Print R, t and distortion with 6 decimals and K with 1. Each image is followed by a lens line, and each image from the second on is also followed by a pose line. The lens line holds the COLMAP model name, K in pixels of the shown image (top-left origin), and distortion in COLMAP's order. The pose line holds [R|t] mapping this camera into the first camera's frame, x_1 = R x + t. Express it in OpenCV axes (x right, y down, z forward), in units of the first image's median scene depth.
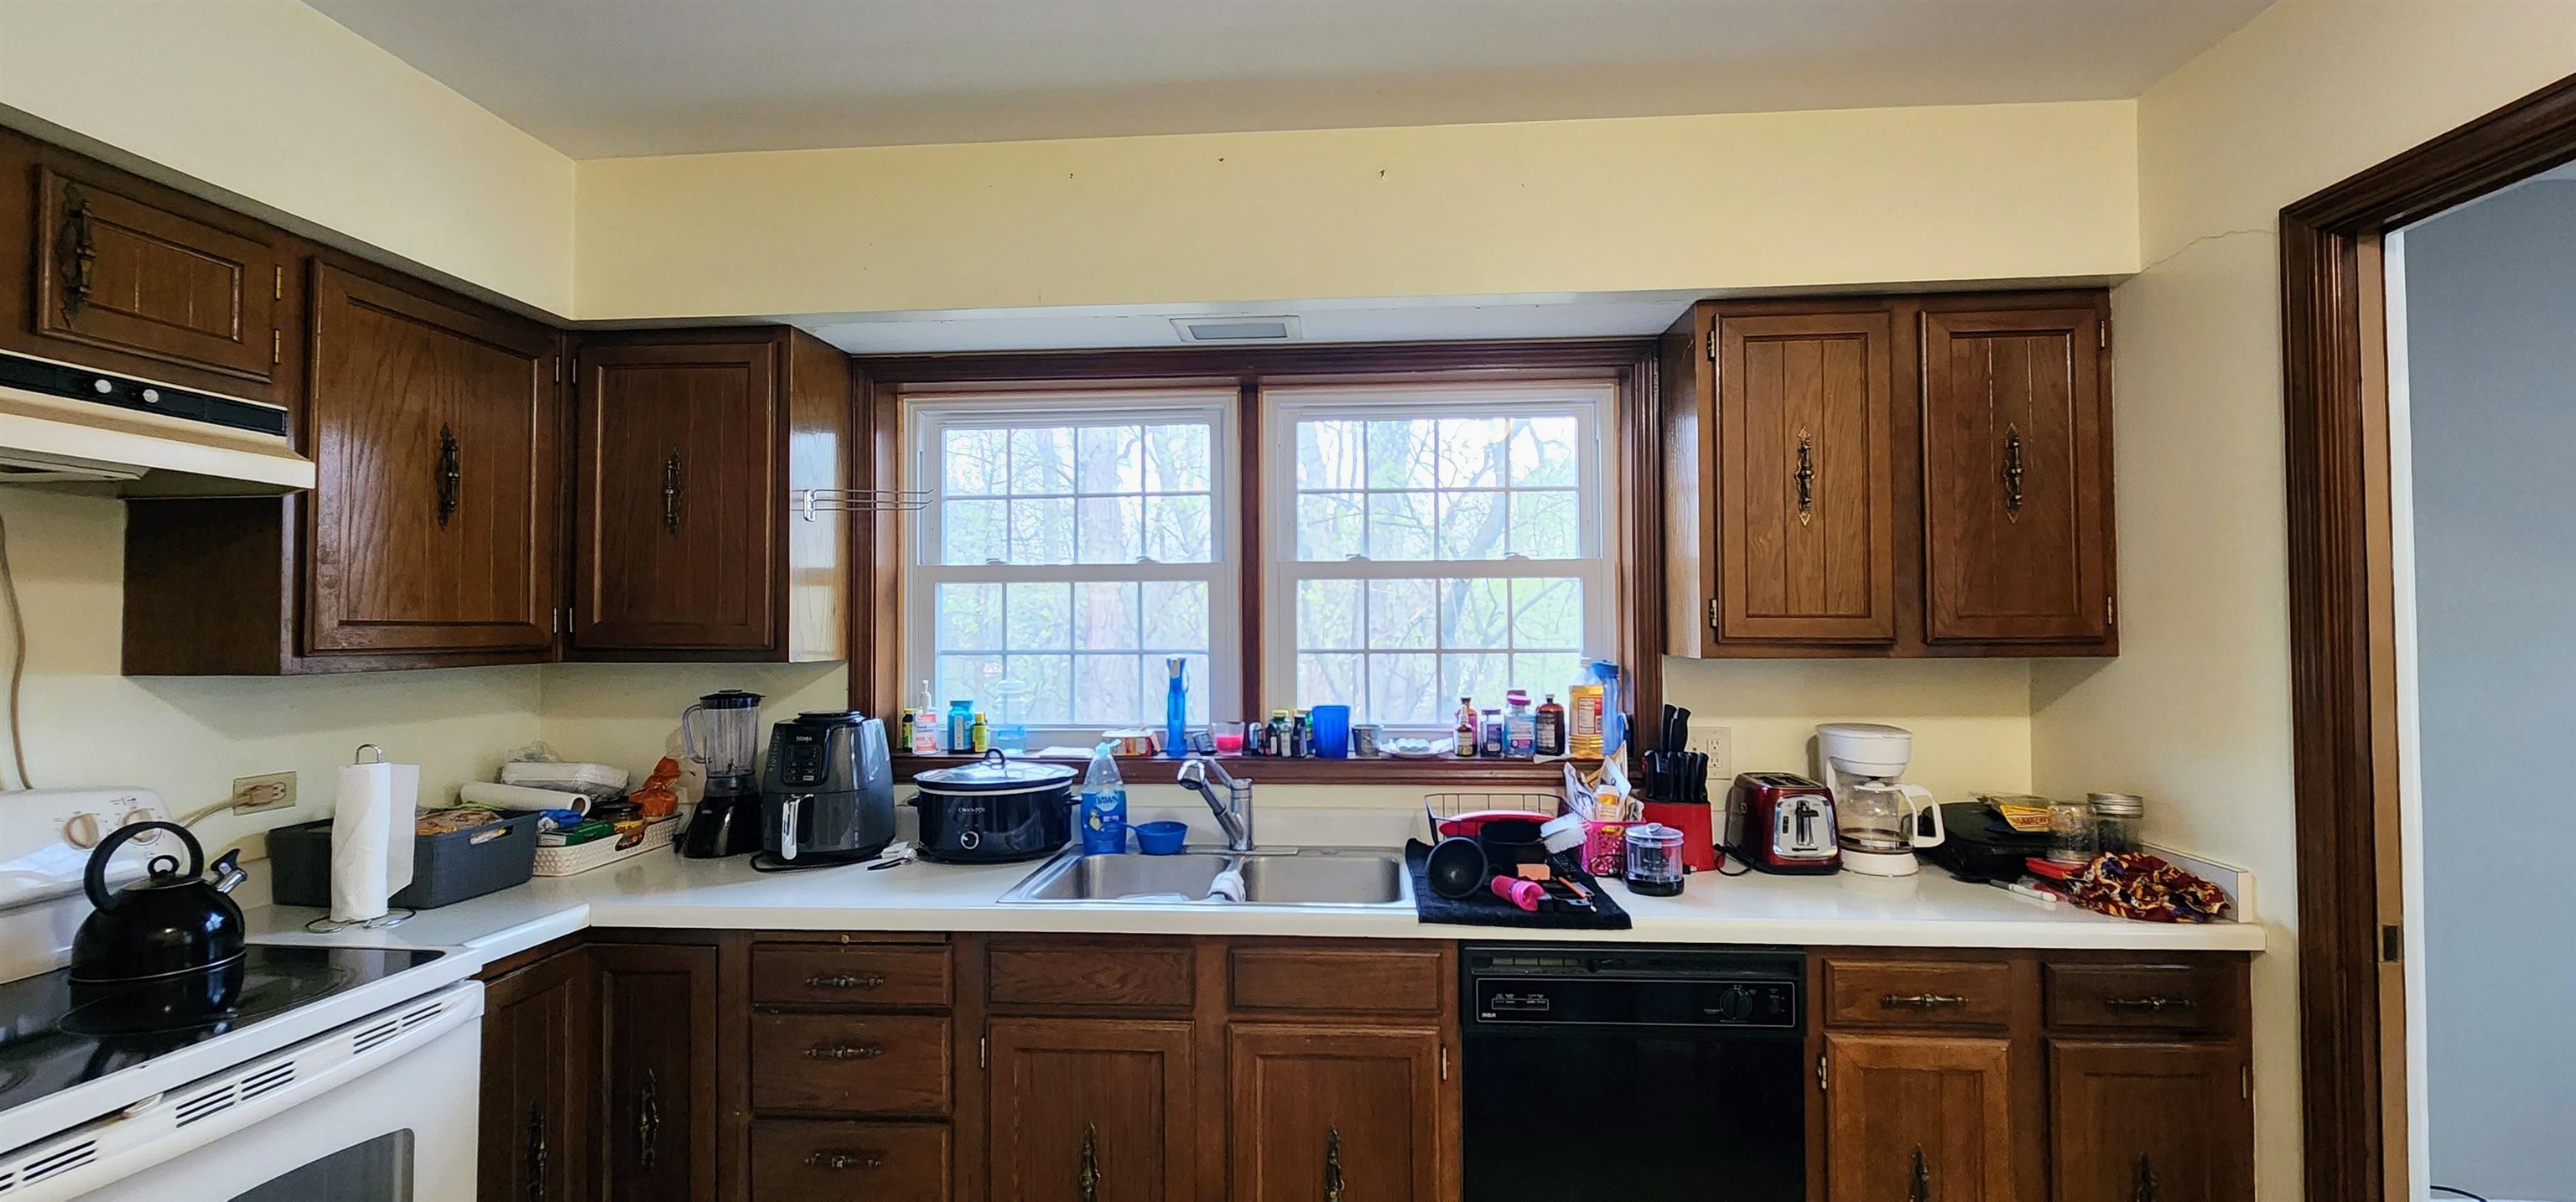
lens RADIAL K [[1055.7, 0, 1296.1], [0, 1055.7, 603.7], [0, 0, 1]] dist [-0.002097, 0.000623]
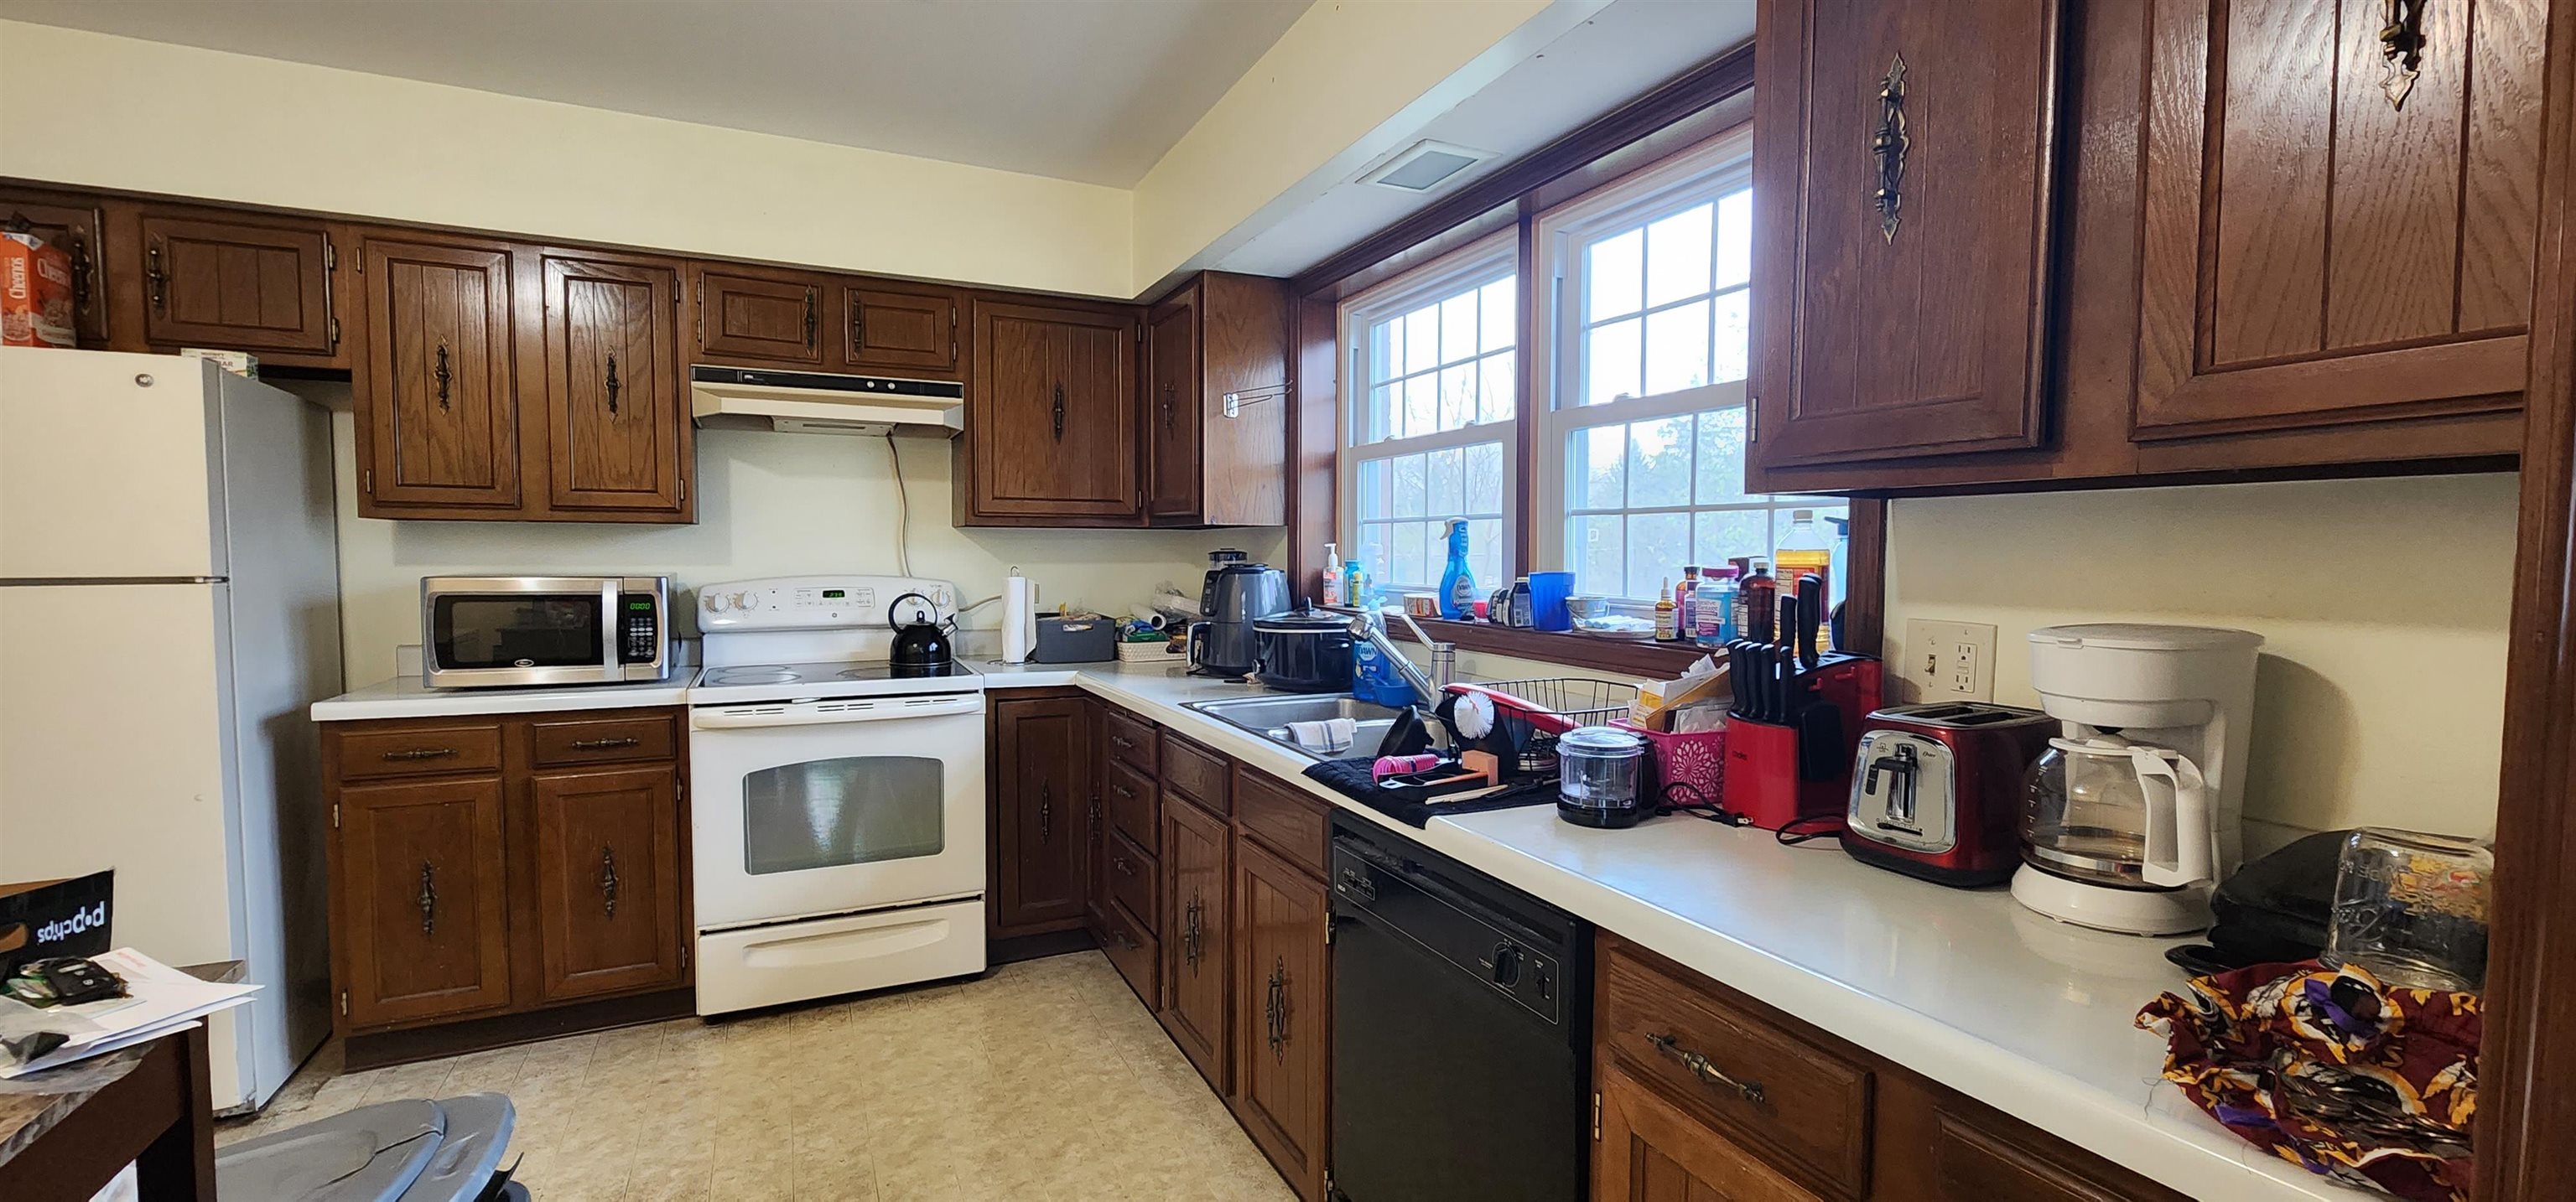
lens RADIAL K [[1055.7, 0, 1294.0], [0, 1055.7, 607.7], [0, 0, 1]] dist [-0.002097, 0.000623]
pose [[0.502284, 0.055069, -0.862948, 0.793806], [0.013384, 0.997355, 0.071436, 0.070509], [0.864599, -0.047431, 0.500218, 0.442473]]
